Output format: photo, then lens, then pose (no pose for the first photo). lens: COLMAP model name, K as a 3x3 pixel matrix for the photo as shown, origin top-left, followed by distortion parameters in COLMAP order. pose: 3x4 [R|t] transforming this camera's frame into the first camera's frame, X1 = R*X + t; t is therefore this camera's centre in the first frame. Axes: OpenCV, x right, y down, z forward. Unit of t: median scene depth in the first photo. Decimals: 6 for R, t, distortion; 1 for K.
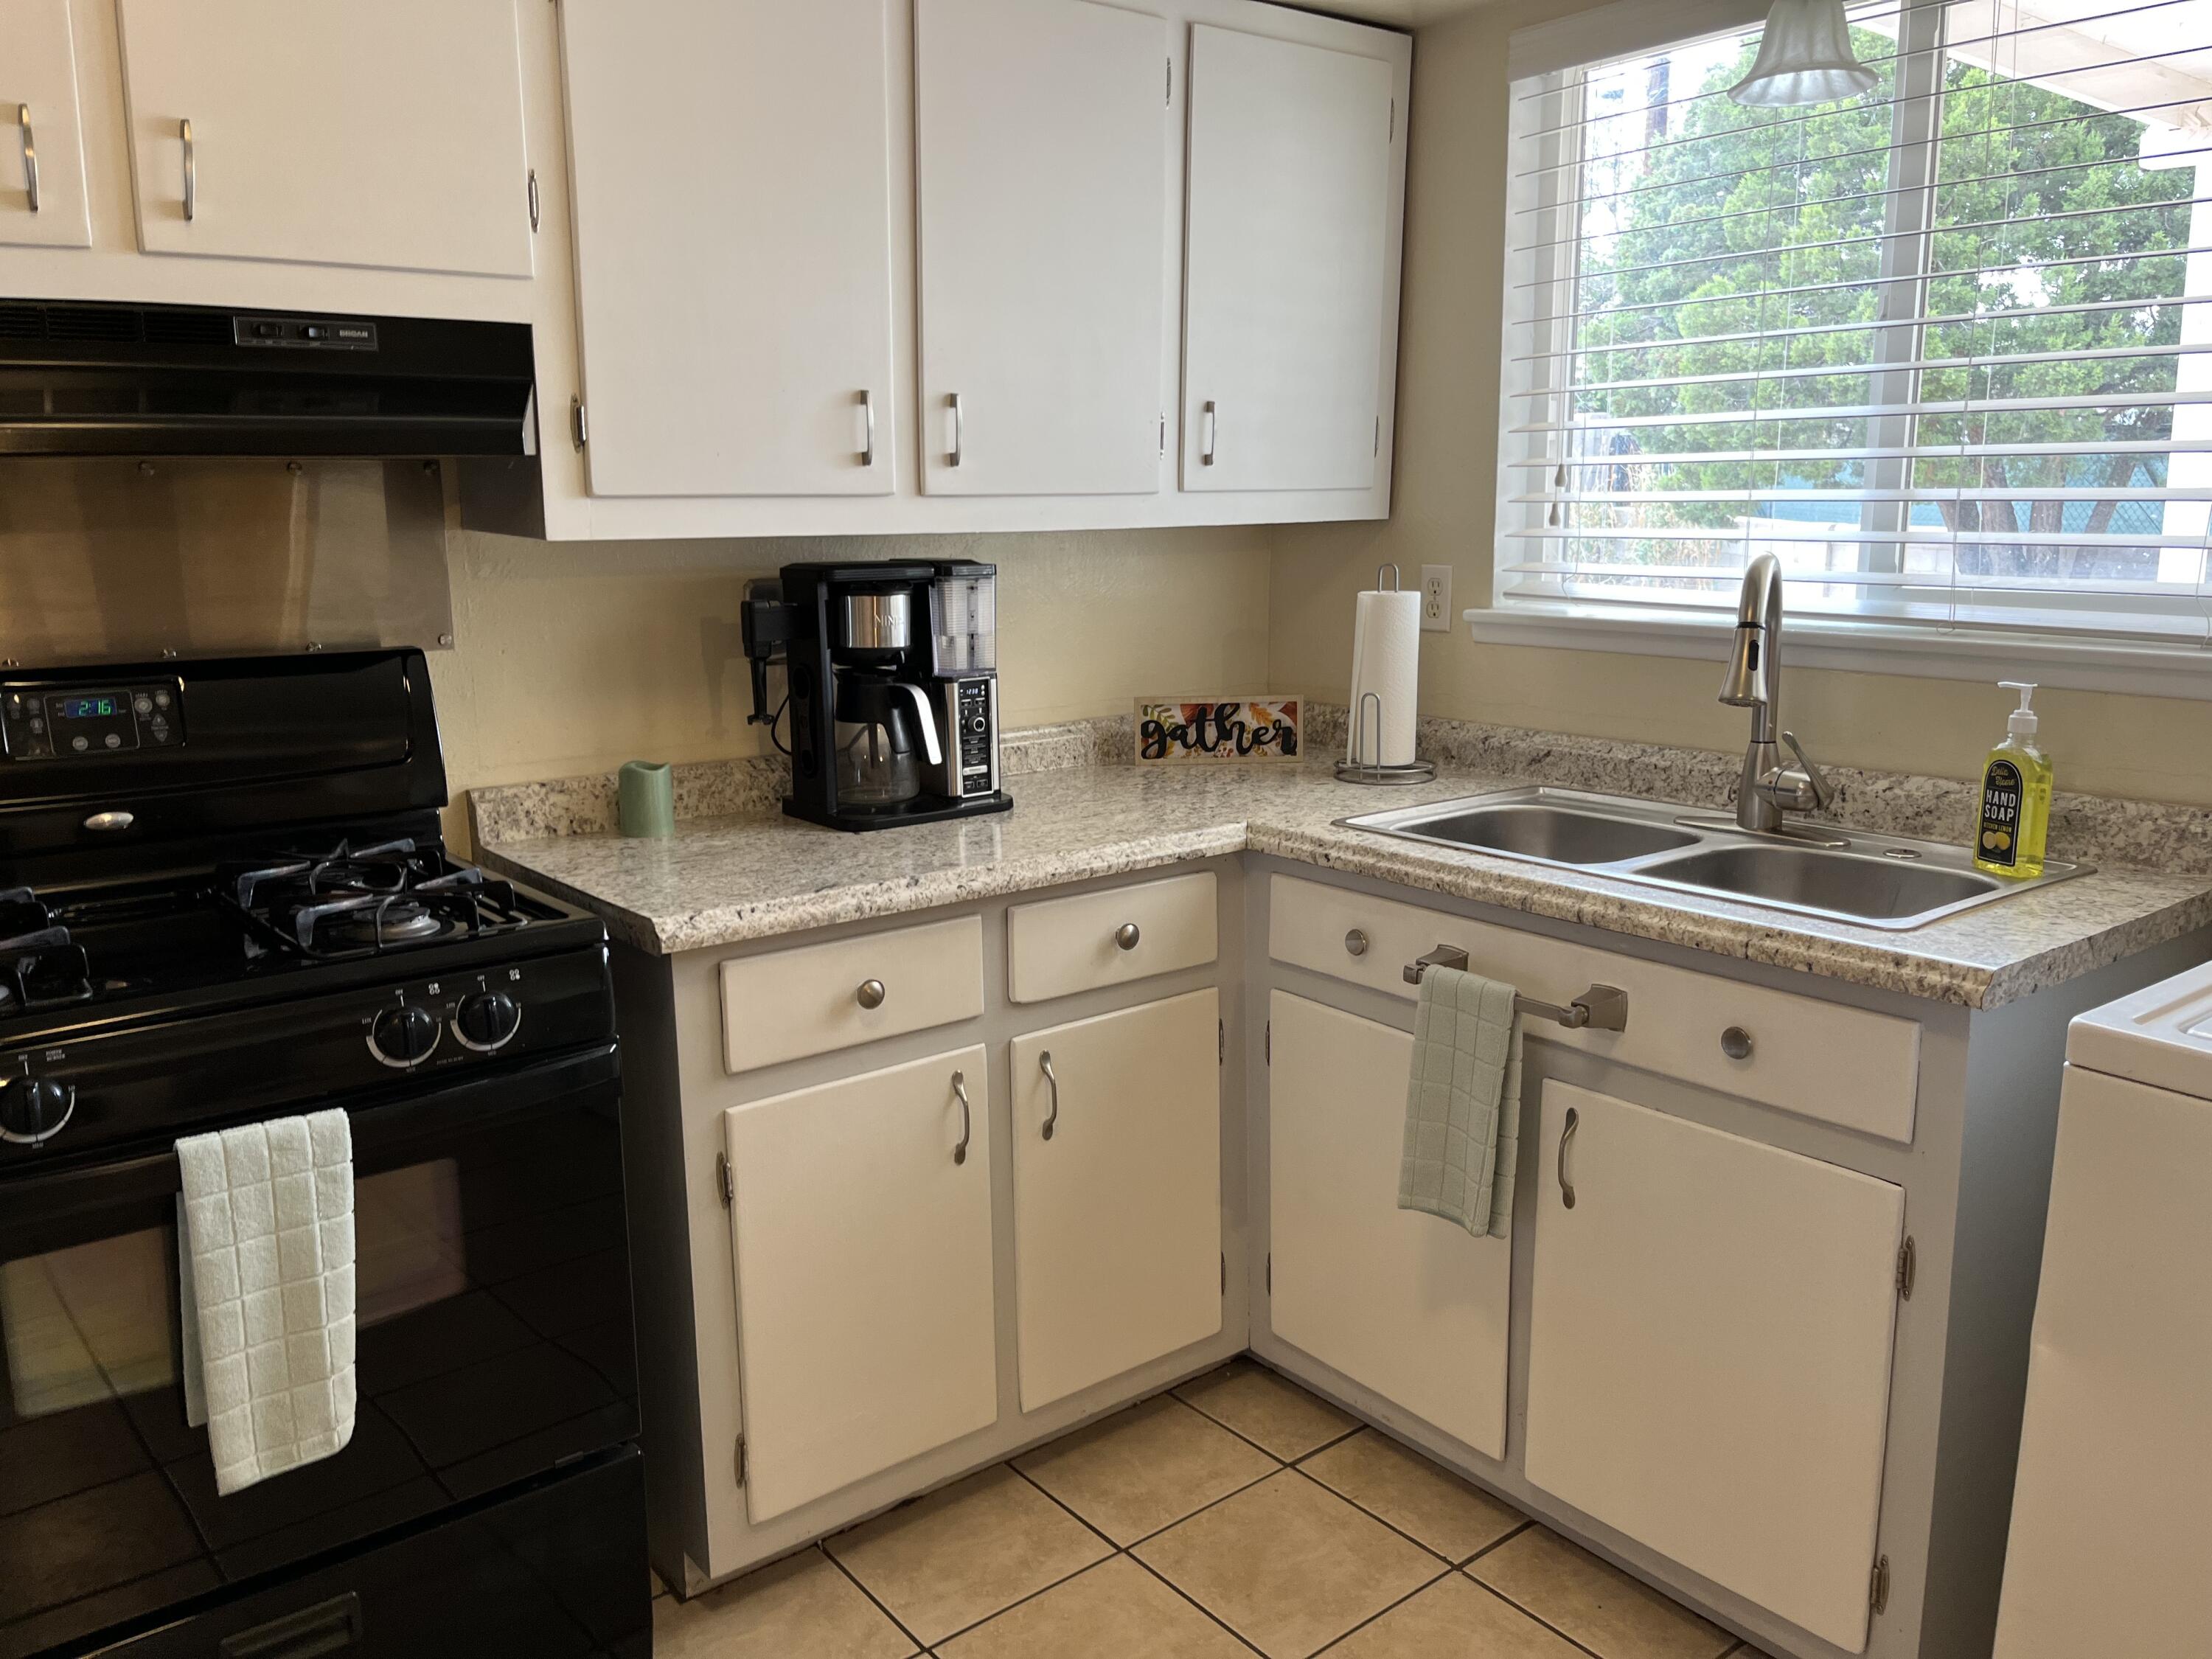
lens RADIAL K [[1694.8, 0, 1124.1], [0, 1694.8, 815.1], [0, 0, 1]] dist [0.058666, -0.087297]
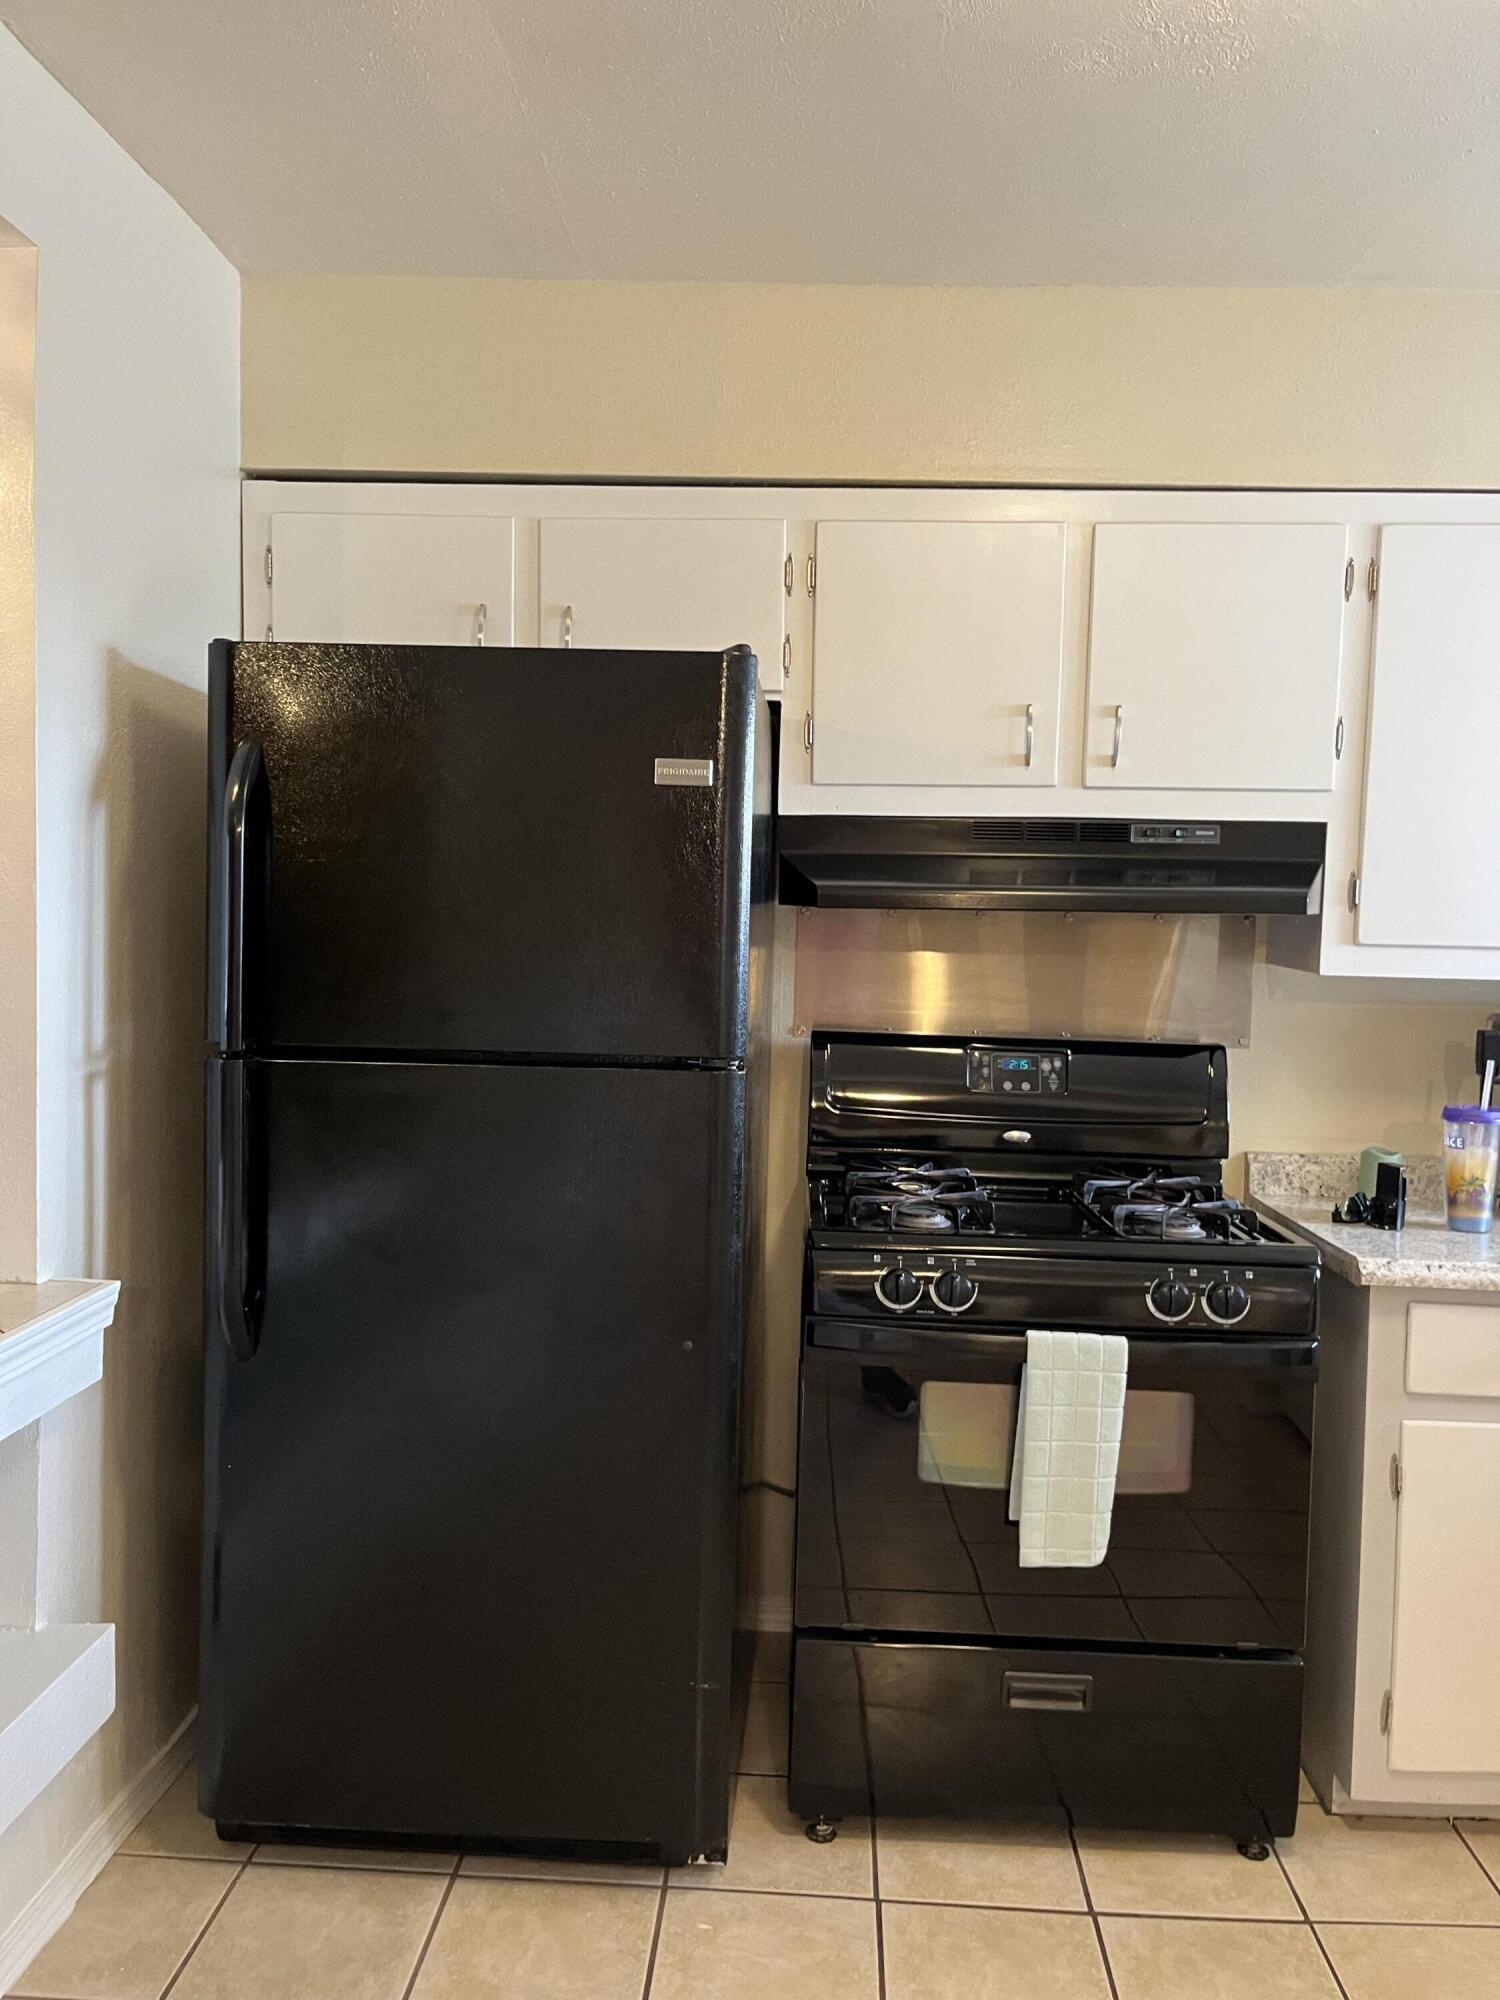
lens RADIAL K [[1532.4, 0, 750.0], [0, 1532.4, 1000.0], [0, 0, 1]] dist [0.058666, -0.087297]
pose [[0.752972, 0.063133, -0.655017, 0.140450], [-0.153621, 0.984748, -0.081681, 0.033404], [0.639870, 0.162128, 0.751186, -0.239979]]
